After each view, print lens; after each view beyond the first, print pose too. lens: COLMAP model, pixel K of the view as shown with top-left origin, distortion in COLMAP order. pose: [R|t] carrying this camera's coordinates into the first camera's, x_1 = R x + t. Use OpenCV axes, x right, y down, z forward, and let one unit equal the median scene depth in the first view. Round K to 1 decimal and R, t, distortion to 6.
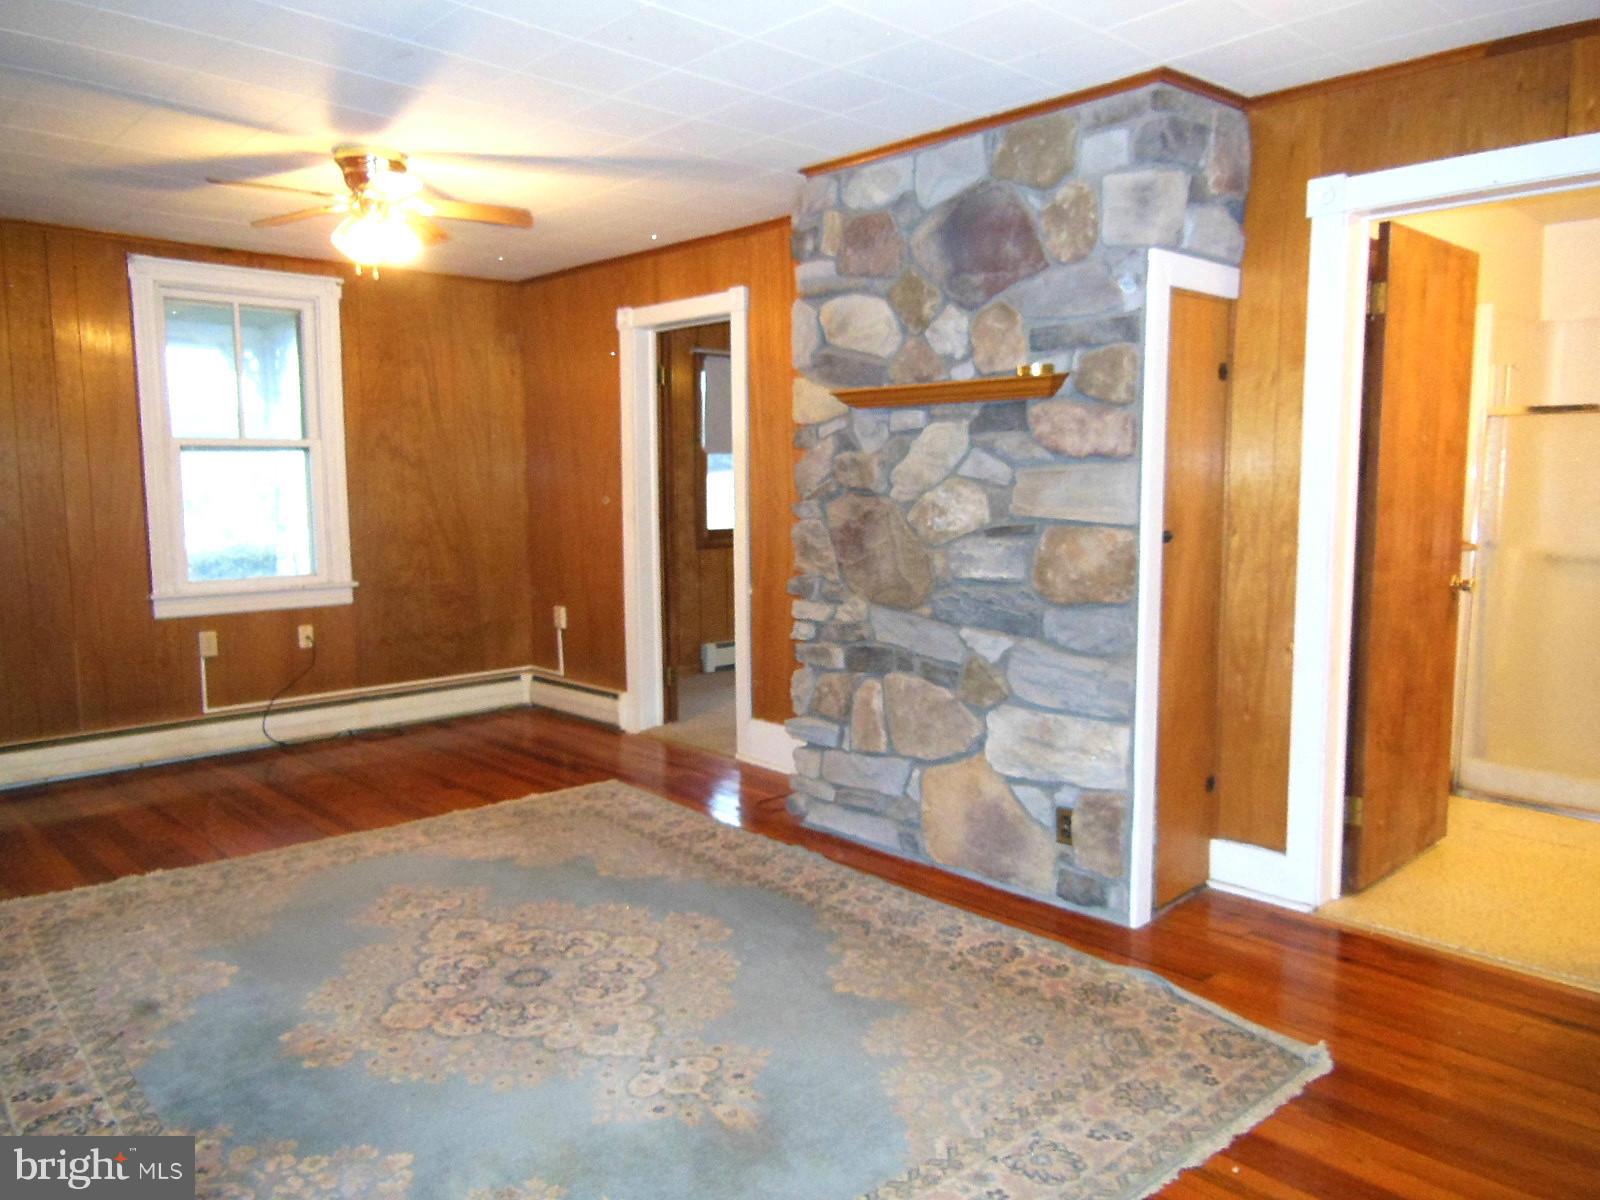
lens RADIAL K [[1172.8, 0, 800.0], [0, 1172.8, 600.0], [0, 0, 1]] dist [-0.055723, 0.103742]
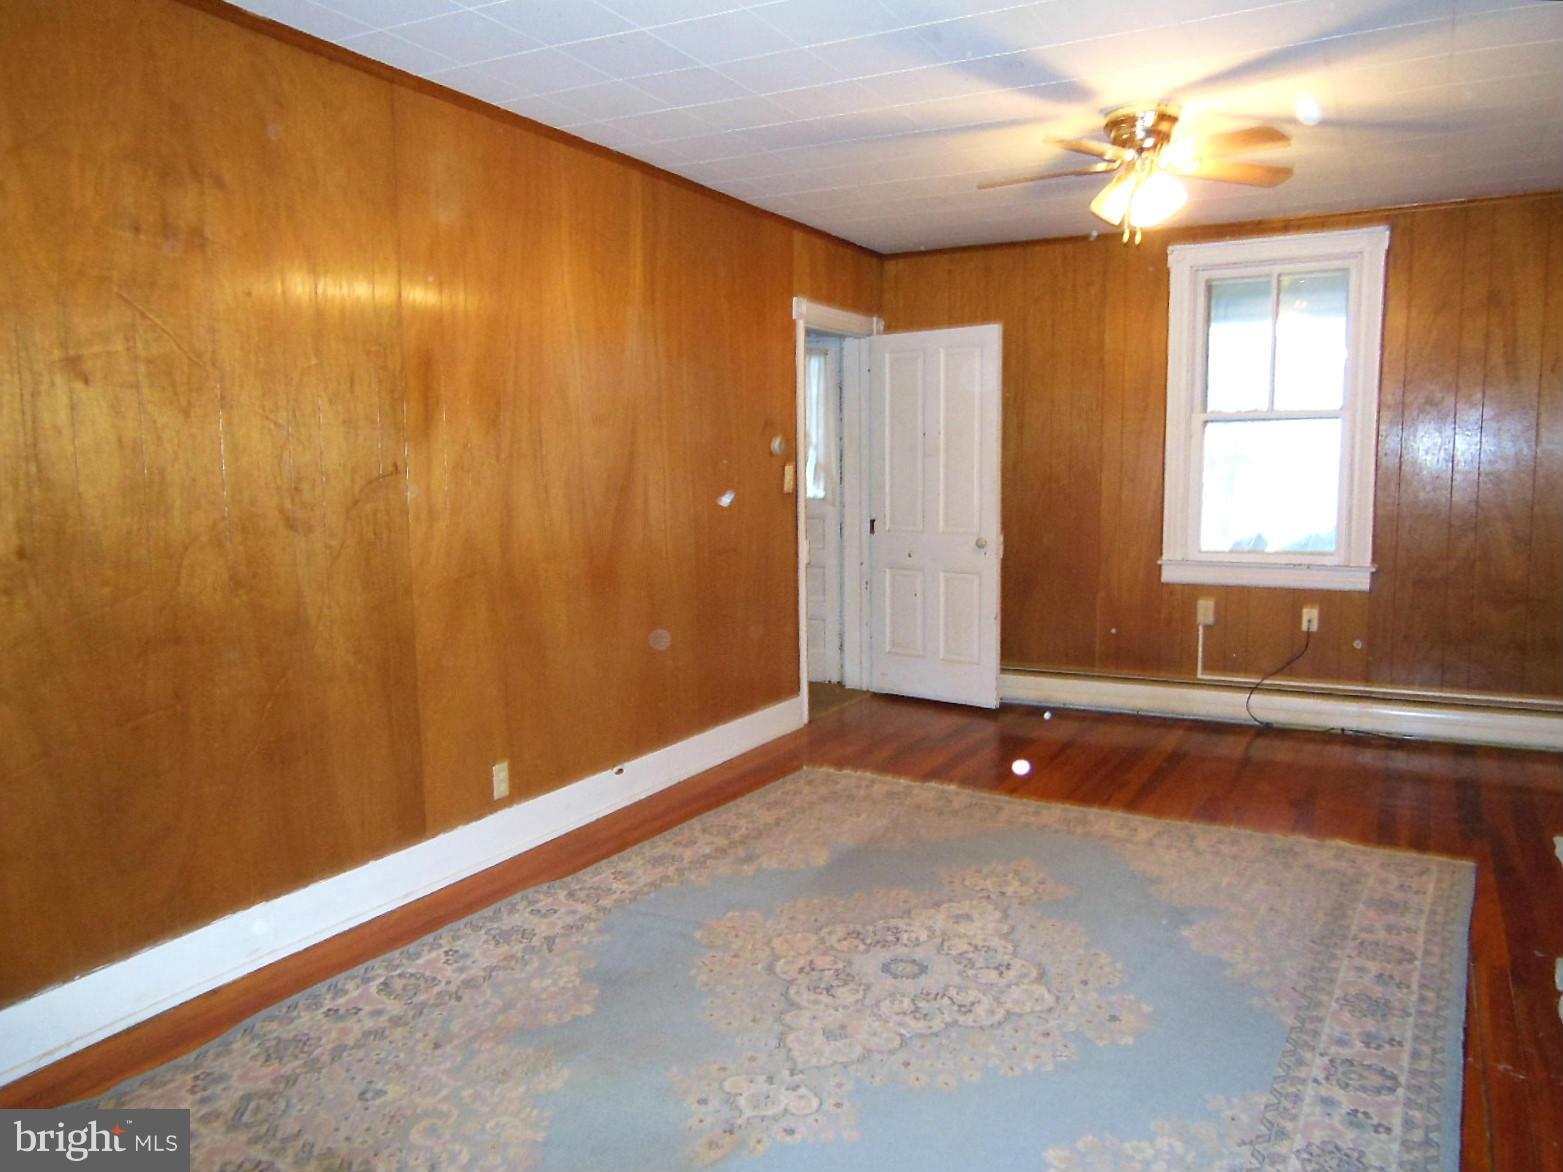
lens RADIAL K [[1145.6, 0, 781.5], [0, 1145.6, 586.0], [0, 0, 1]] dist [-0.055723, 0.103742]
pose [[0.314486, 0.104883, -0.943450, 0.471592], [-0.089833, 0.992705, 0.080415, -0.046717], [0.945002, 0.059463, 0.321614, 0.457807]]
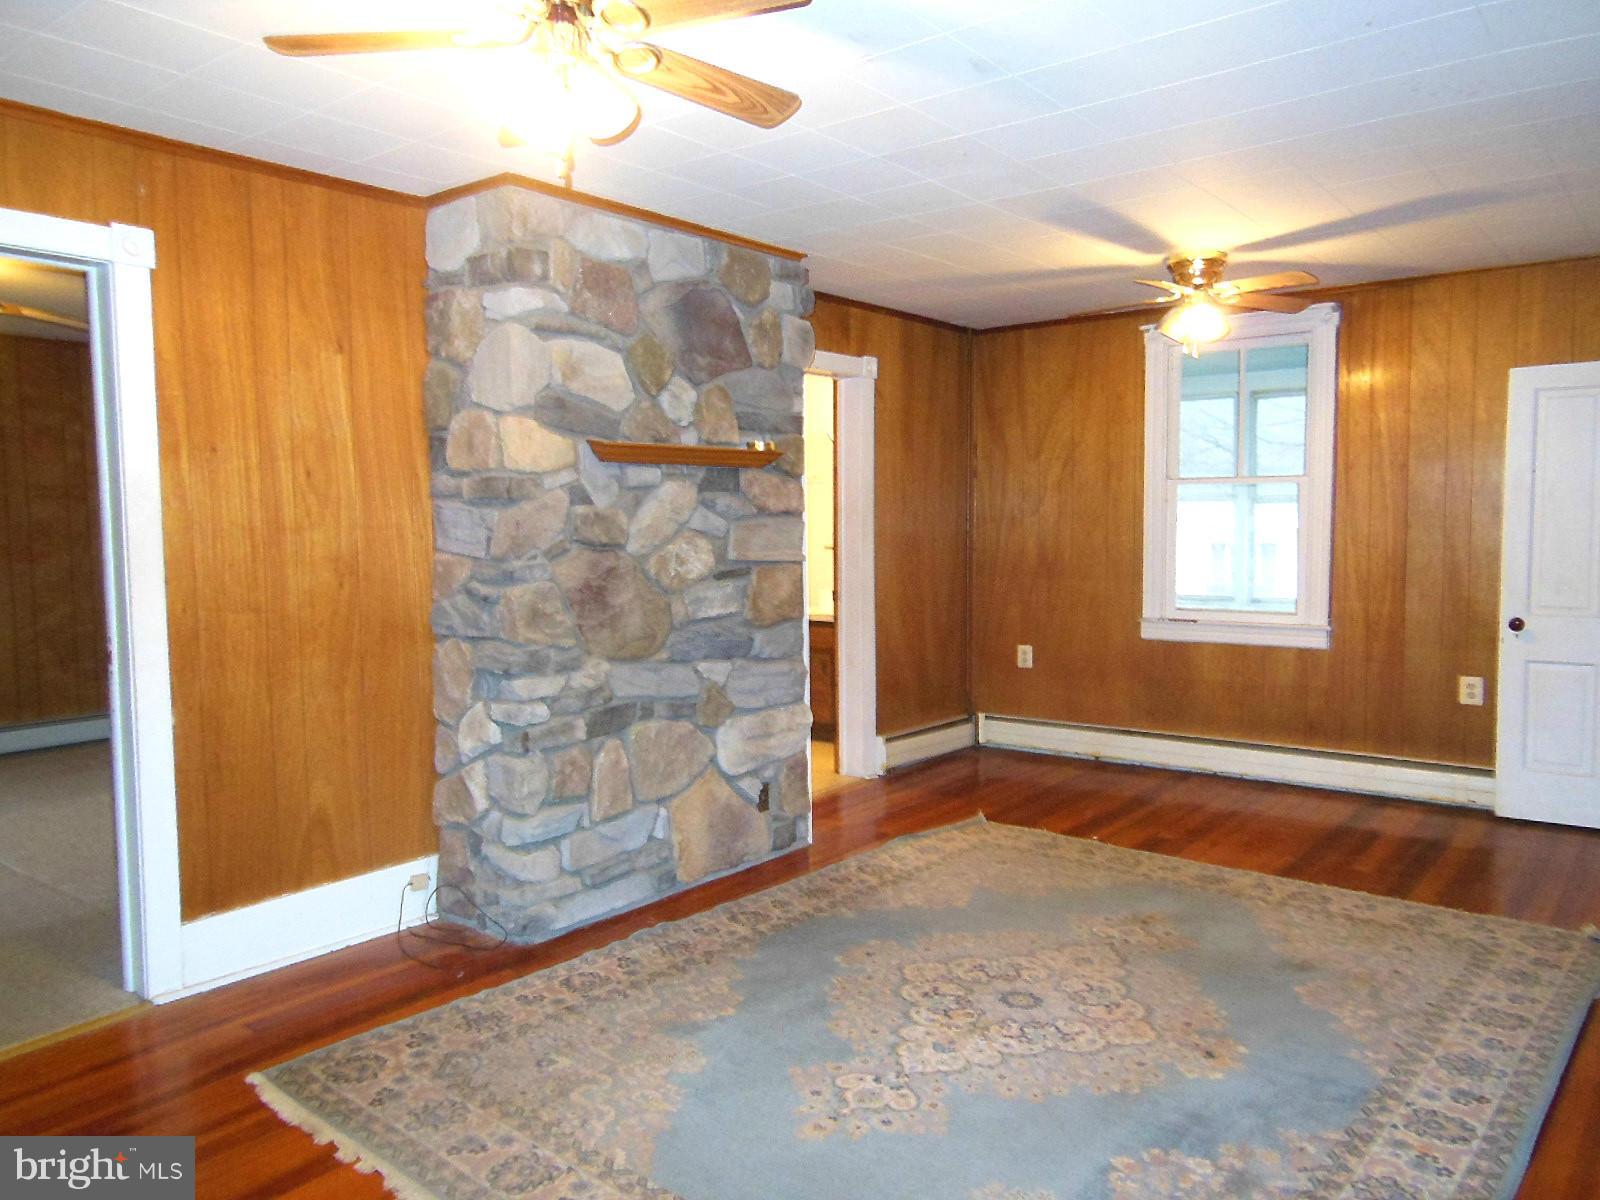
lens RADIAL K [[1172.8, 0, 800.0], [0, 1172.8, 600.0], [0, 0, 1]] dist [-0.055723, 0.103742]
pose [[-0.151246, -0.064052, 0.986419, -0.963489], [0.115754, 0.989885, 0.082026, -0.114535], [-0.981695, 0.126588, -0.142302, 1.027524]]
